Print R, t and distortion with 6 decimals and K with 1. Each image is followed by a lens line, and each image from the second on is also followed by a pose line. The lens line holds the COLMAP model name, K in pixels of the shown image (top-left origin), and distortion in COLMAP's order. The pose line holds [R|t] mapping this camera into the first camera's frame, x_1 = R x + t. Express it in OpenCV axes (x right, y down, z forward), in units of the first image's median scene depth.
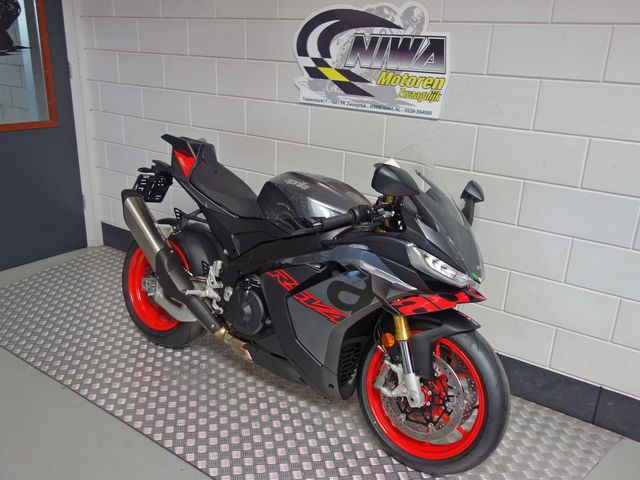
lens RADIAL K [[559.5, 0, 320.0], [0, 559.5, 240.0], [0, 0, 1]] dist [-0.002879, -0.003615]
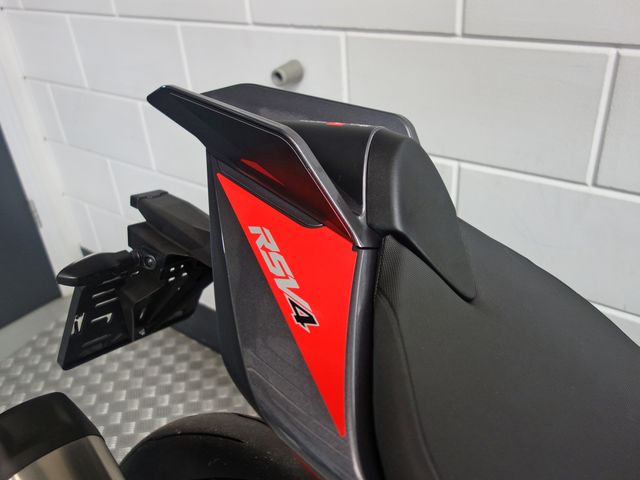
lens RADIAL K [[559.5, 0, 320.0], [0, 559.5, 240.0], [0, 0, 1]] dist [-0.002879, -0.003615]
pose [[0.994148, -0.069496, -0.082702, -0.209183], [0.083834, 0.979167, 0.184943, -0.166948], [0.068126, -0.190794, 0.979263, 0.799666]]
